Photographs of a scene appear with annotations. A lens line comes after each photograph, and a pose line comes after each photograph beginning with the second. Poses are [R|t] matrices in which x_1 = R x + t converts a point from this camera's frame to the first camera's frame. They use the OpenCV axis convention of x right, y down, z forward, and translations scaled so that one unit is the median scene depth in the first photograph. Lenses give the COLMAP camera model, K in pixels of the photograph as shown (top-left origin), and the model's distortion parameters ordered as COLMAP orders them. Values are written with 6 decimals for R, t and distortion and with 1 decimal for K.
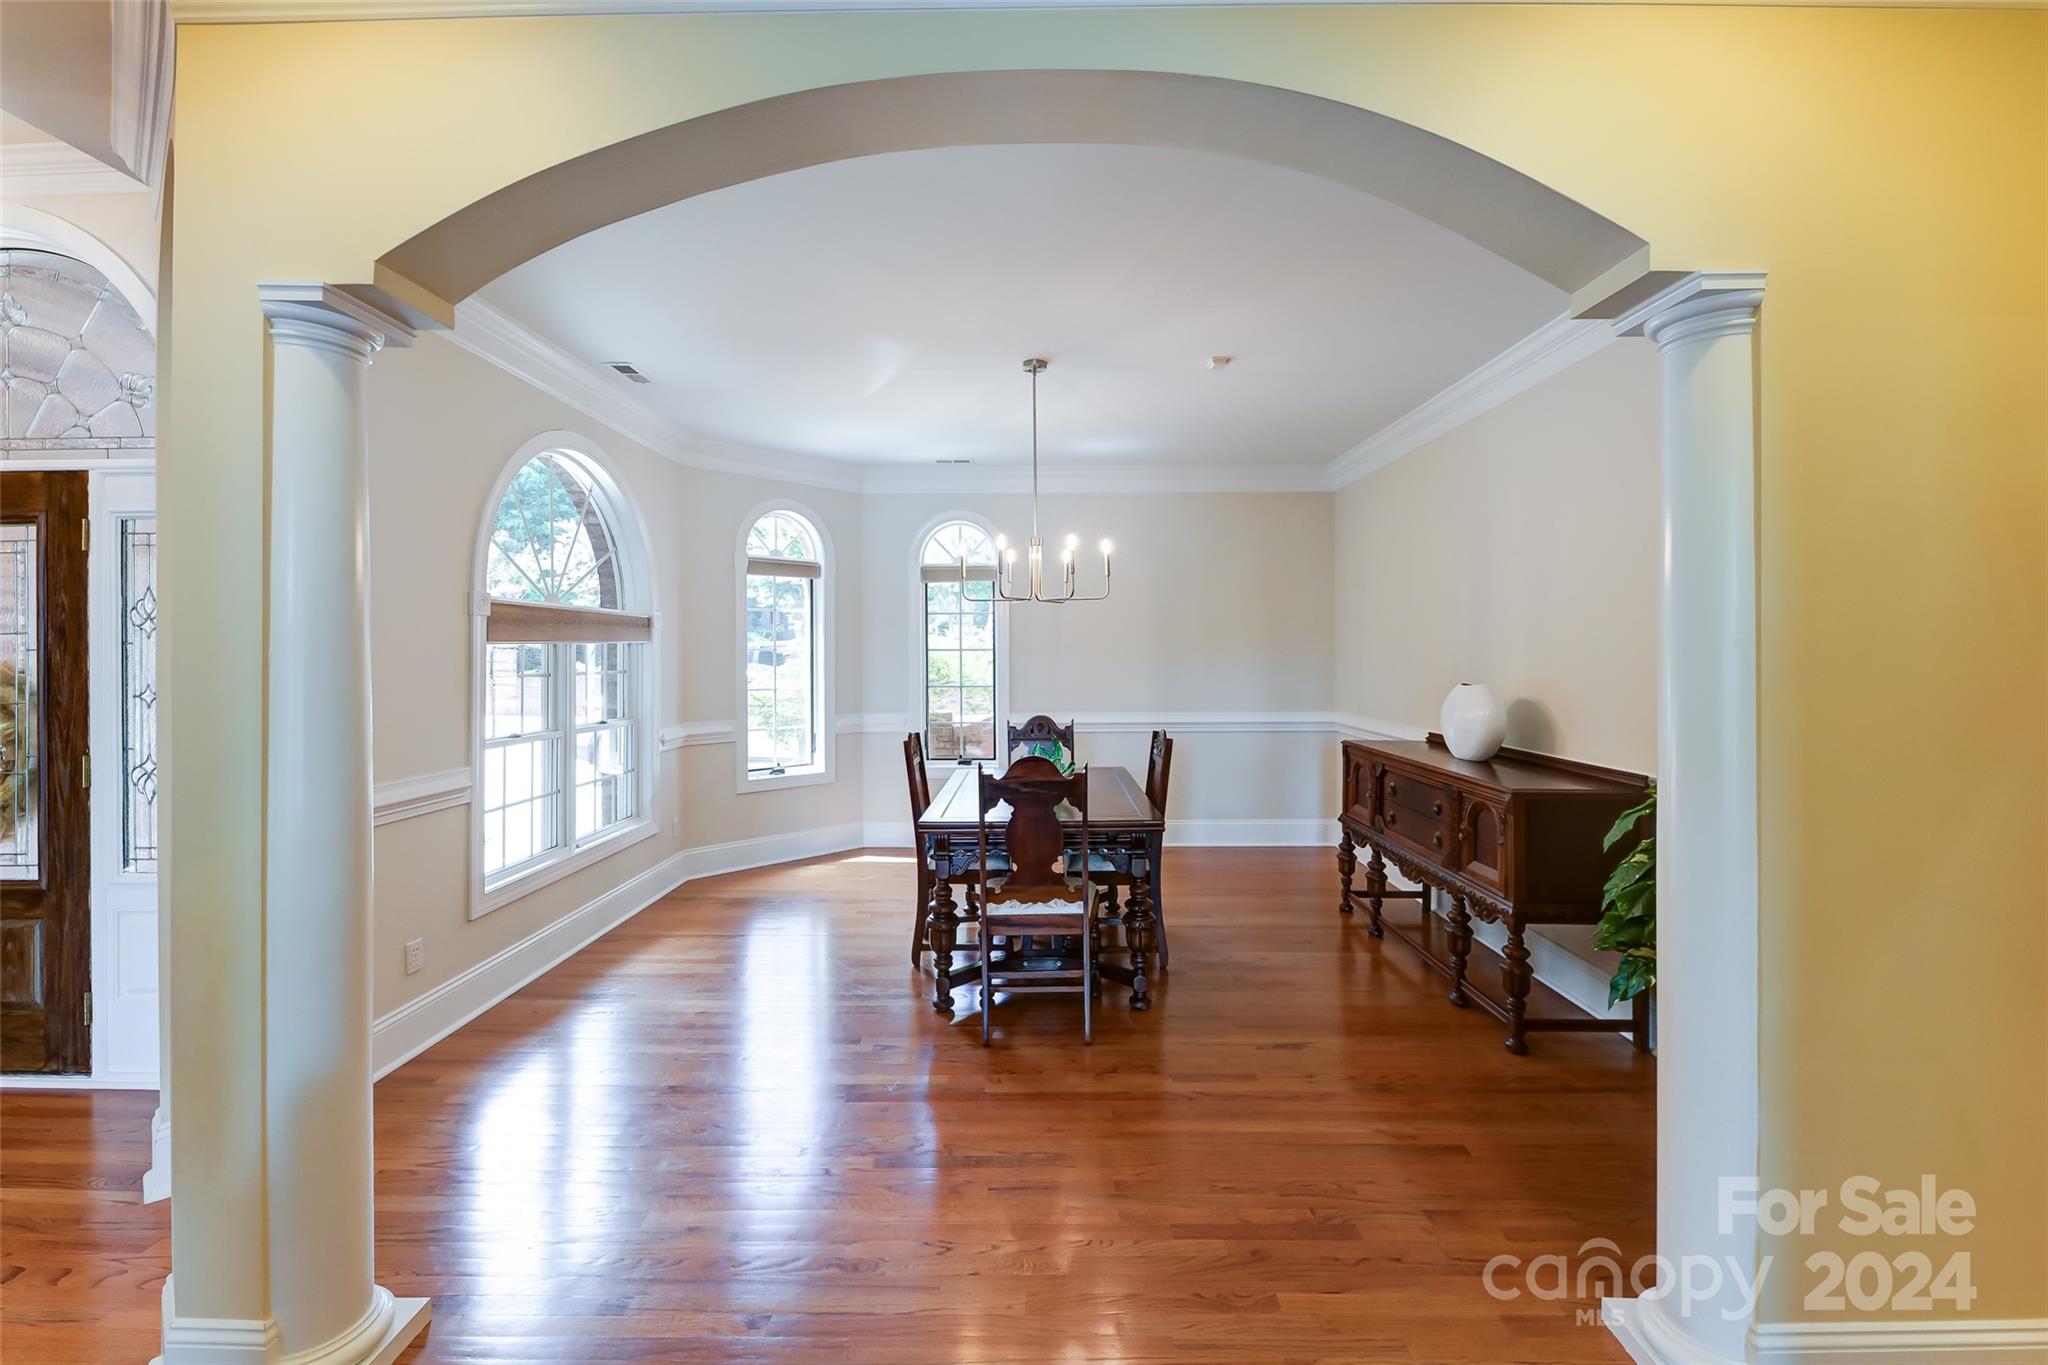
lens RADIAL K [[832.1, 0, 1033.9], [0, 832.1, 653.6], [0, 0, 1]] dist [0.002616, -0.001255]
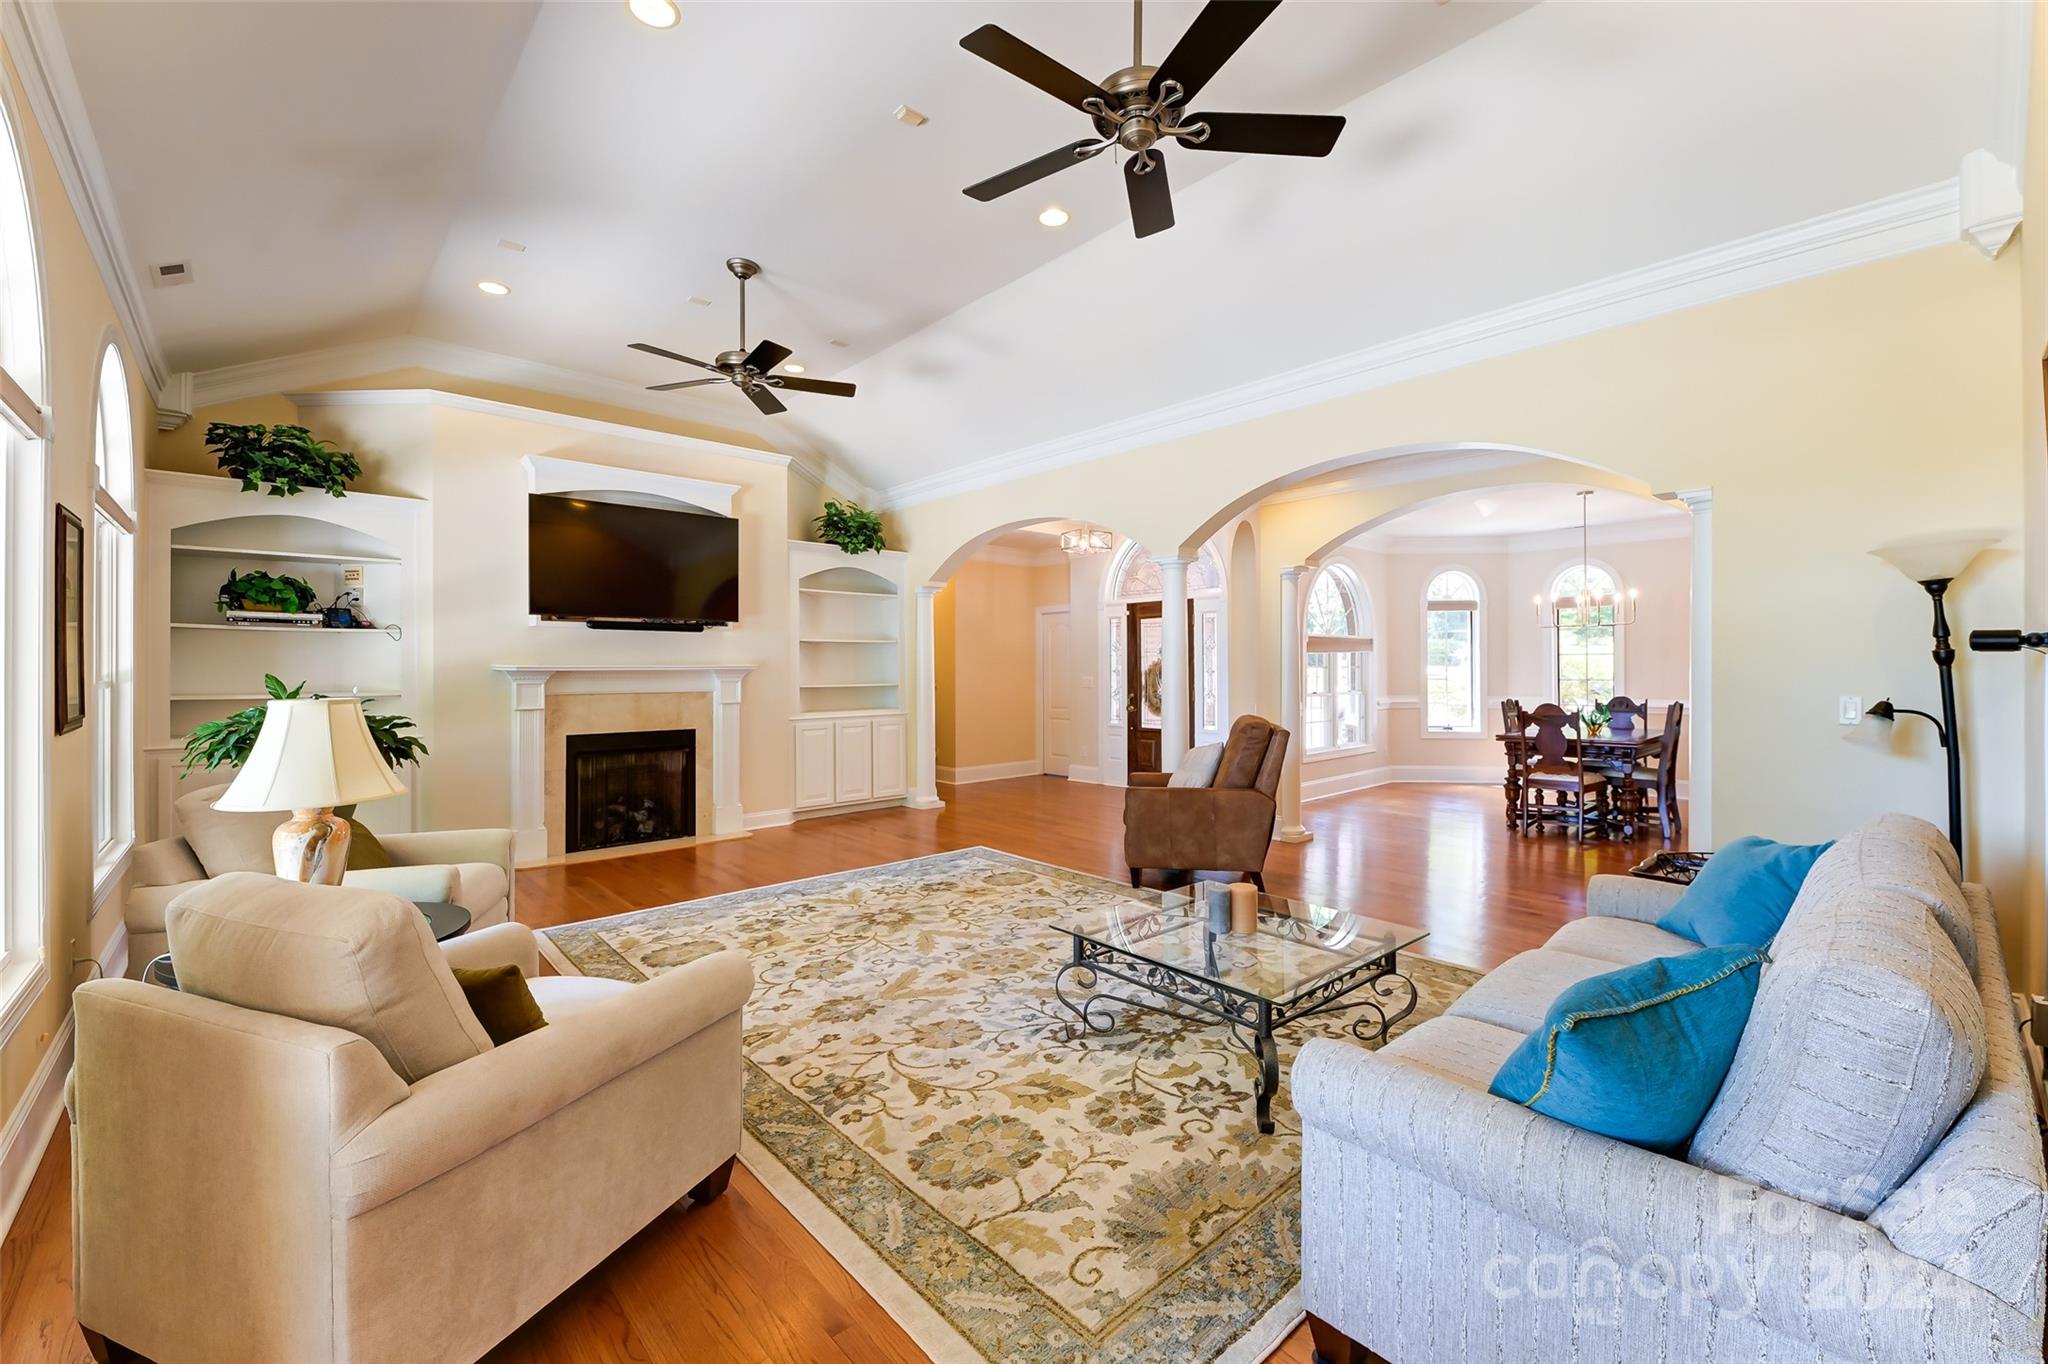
lens RADIAL K [[832.1, 0, 1030.6], [0, 832.1, 668.2], [0, 0, 1]] dist [0.002616, -0.001255]
pose [[0.682774, 0.000446, -0.730630, 0.346210], [0.005336, 0.999970, 0.005597, 0.007003], [0.730610, -0.007720, 0.682751, -0.758974]]
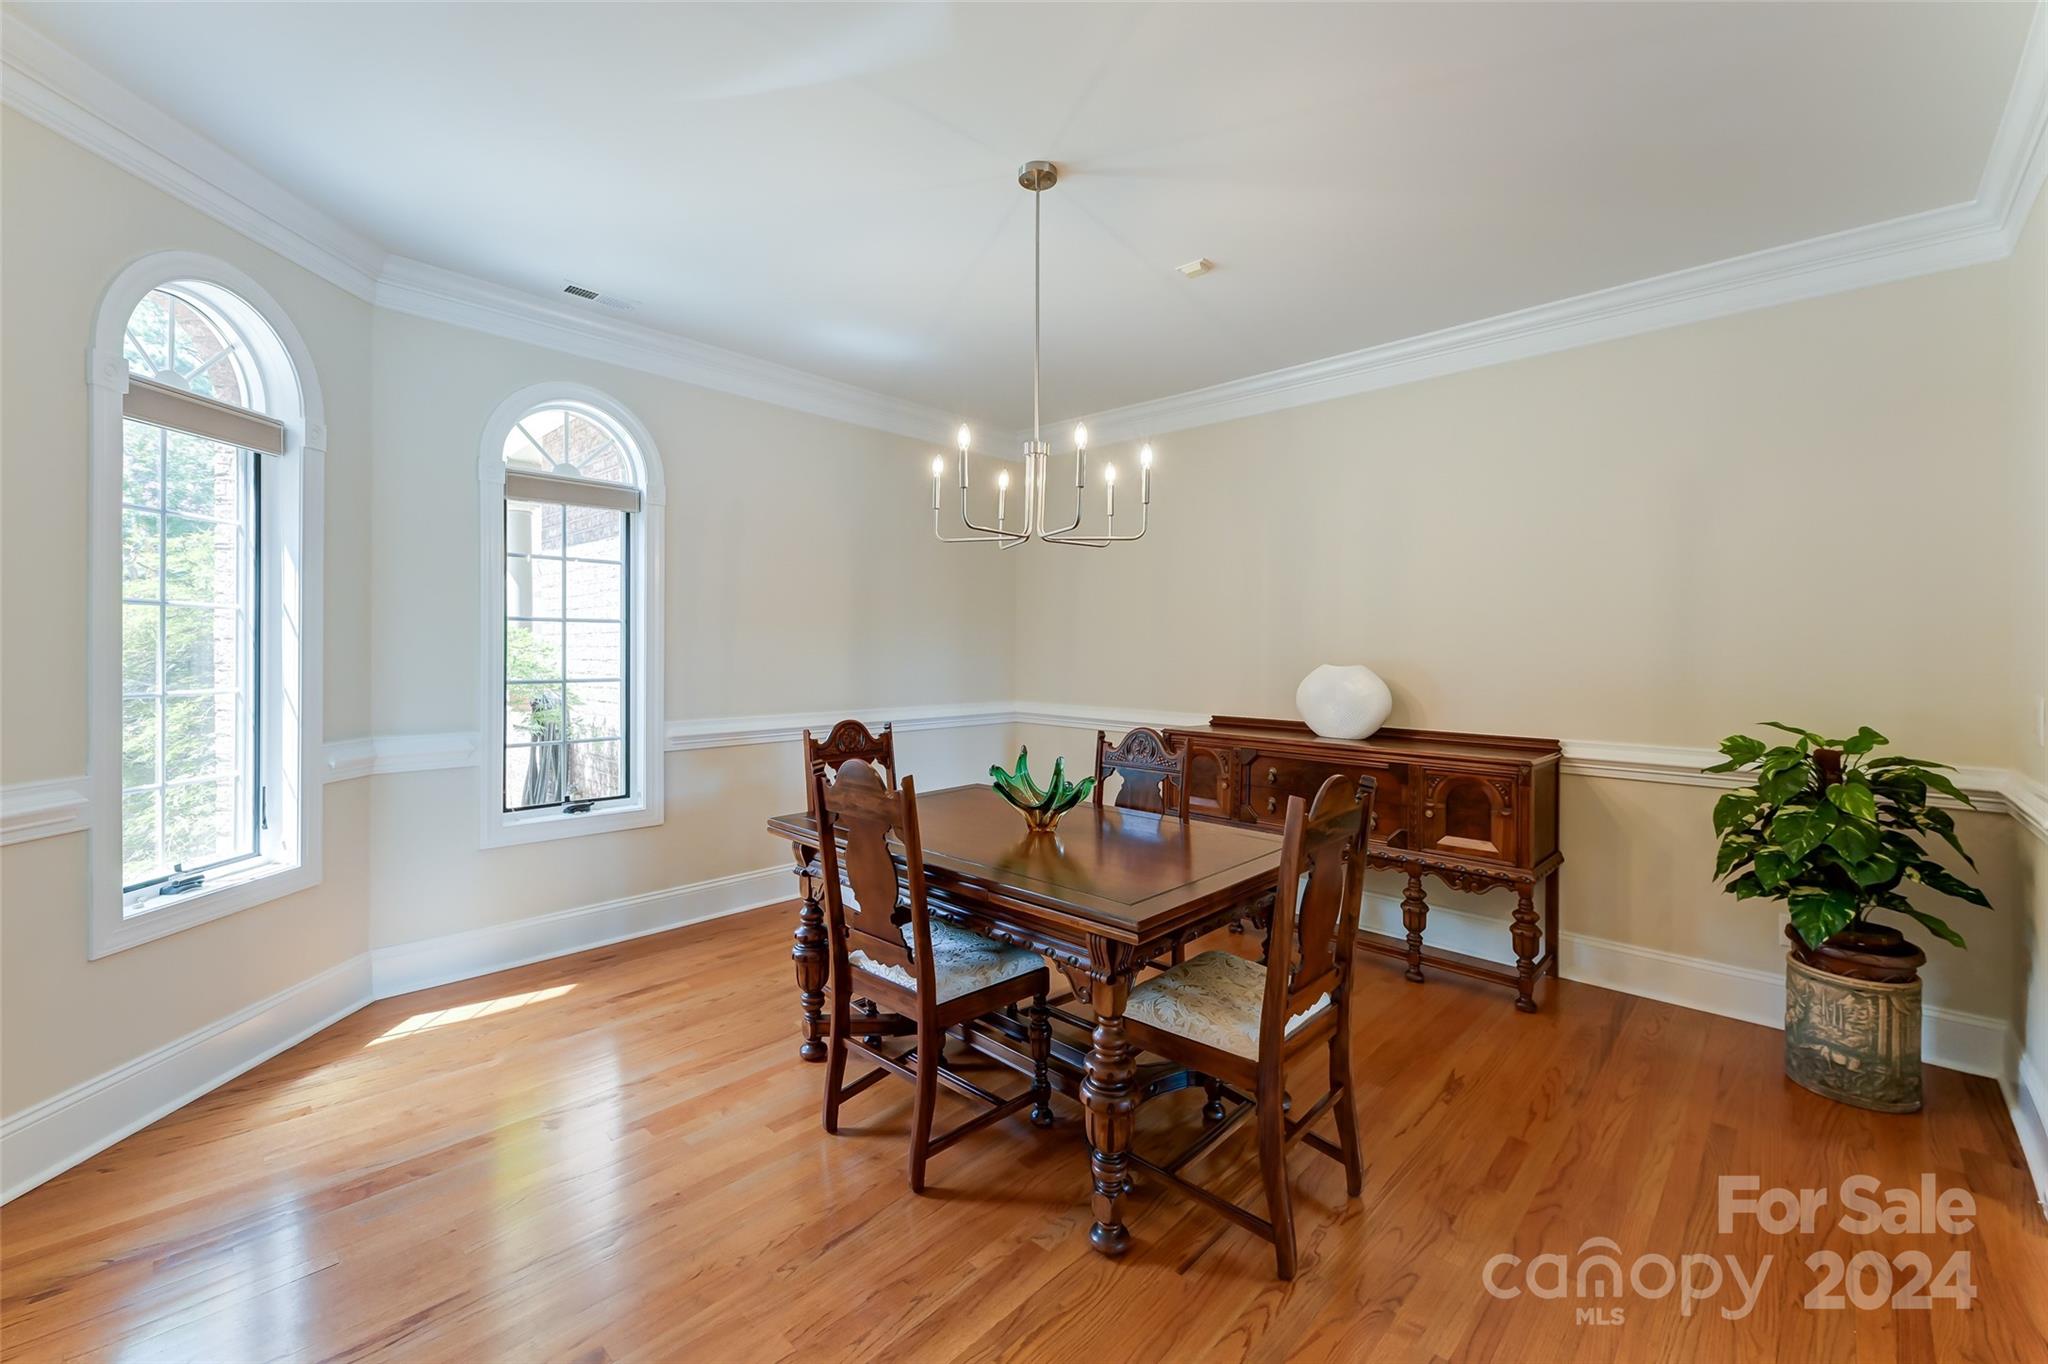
lens RADIAL K [[832.1, 0, 1018.8], [0, 832.1, 651.4], [0, 0, 1]] dist [0.002616, -0.001255]
pose [[0.685102, 0.007342, 0.728410, -0.338378], [-0.010513, 0.999945, -0.000190, 0.016477], [-0.728371, -0.007528, 0.685141, 0.401895]]
